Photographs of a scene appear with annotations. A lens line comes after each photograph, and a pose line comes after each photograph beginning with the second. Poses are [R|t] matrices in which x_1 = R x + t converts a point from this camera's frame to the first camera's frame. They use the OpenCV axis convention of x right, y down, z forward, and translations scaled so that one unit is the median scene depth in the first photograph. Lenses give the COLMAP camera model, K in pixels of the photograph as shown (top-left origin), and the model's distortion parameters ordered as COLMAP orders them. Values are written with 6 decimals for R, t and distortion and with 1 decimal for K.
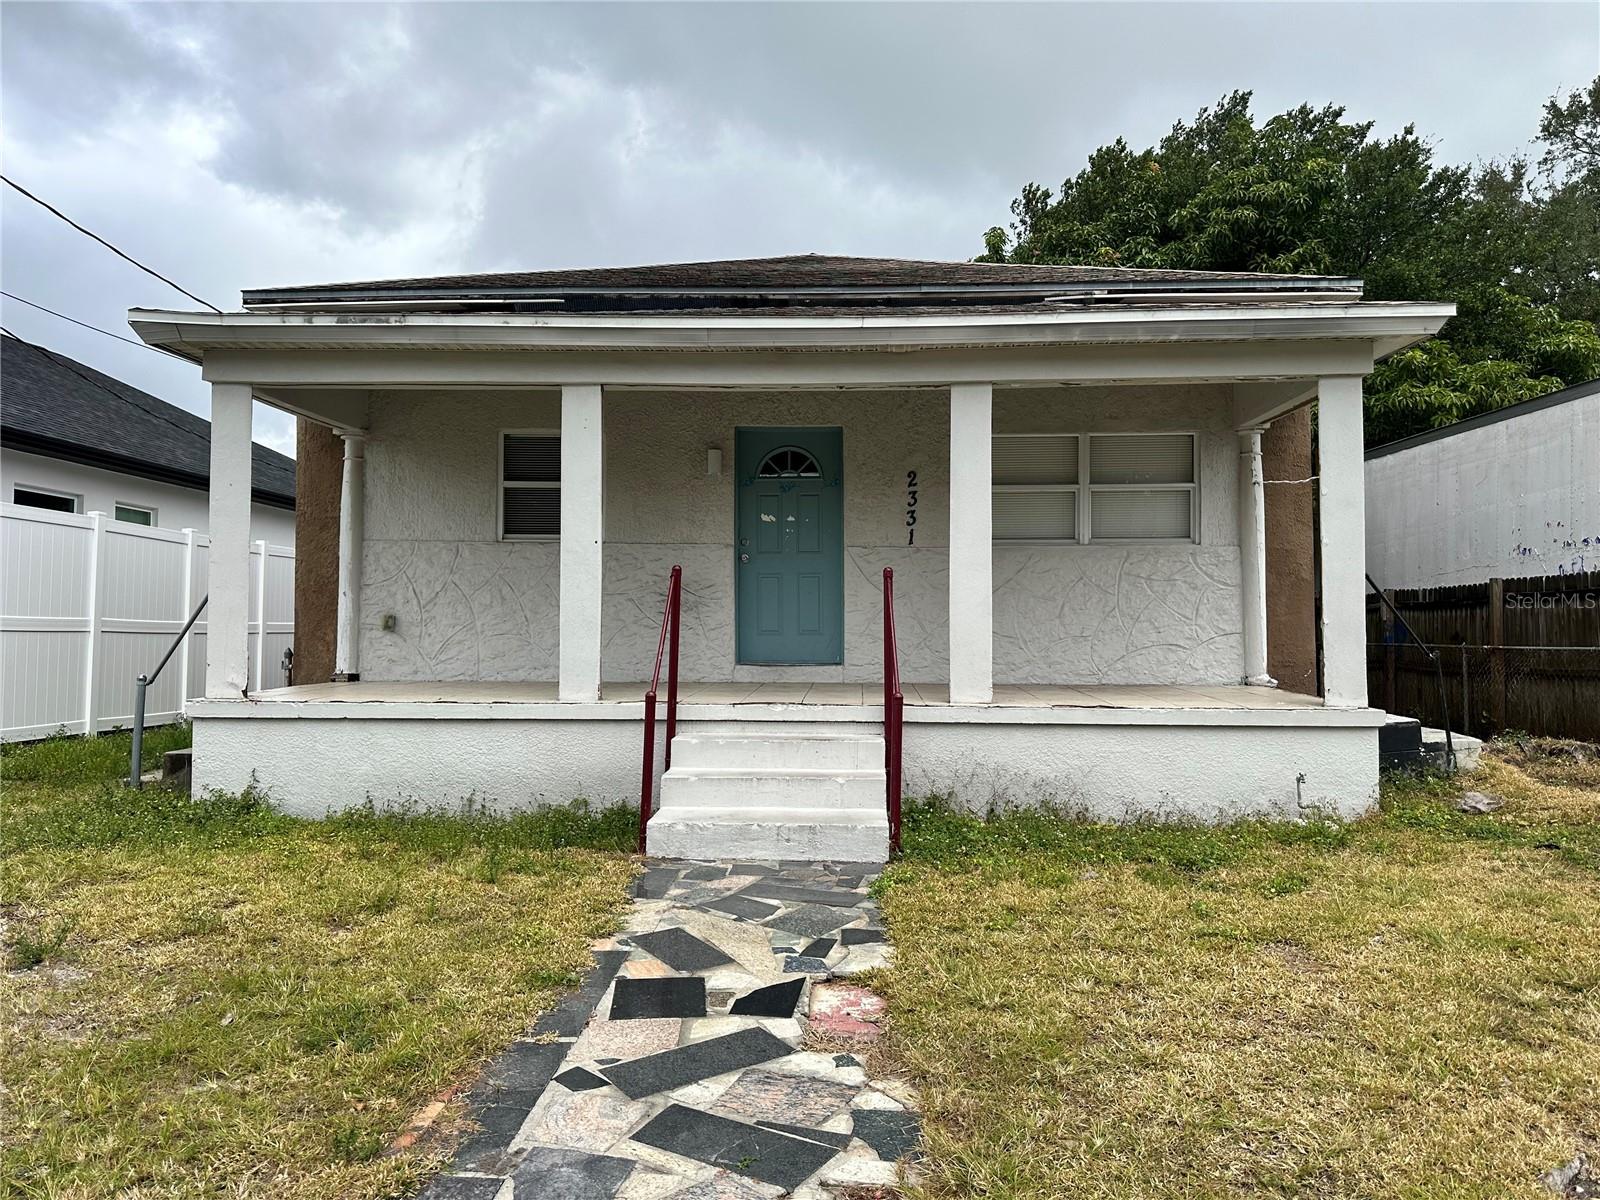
lens RADIAL K [[1114.8, 0, 801.1], [0, 1114.8, 605.3], [0, 0, 1]] dist [0.188438, -0.276312]
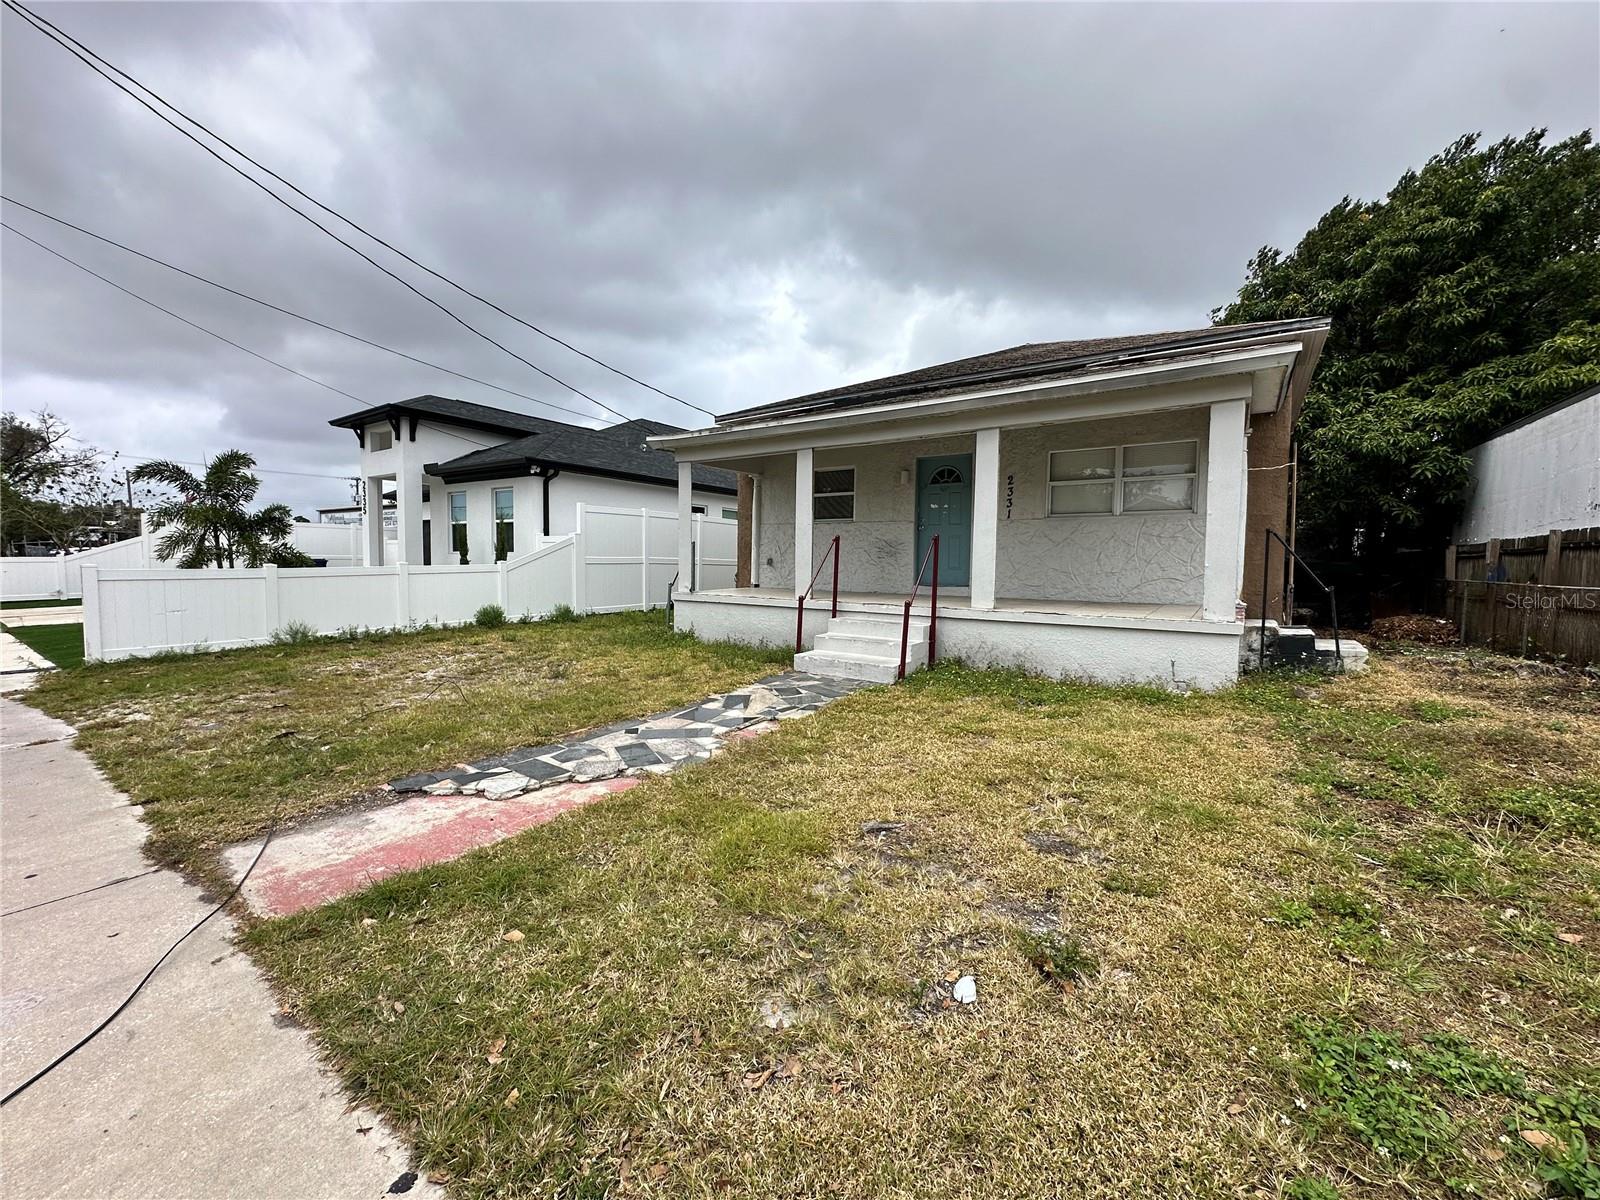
lens RADIAL K [[638.6, 0, 800.0], [0, 638.6, 600.0], [0, 0, 1]] dist [0.013633, 0.000062]
pose [[0.846175, 0.038111, -0.531540, 0.420608], [0.002773, 0.997111, 0.075905, -0.005197], [0.532897, -0.065703, 0.843625, -0.023135]]
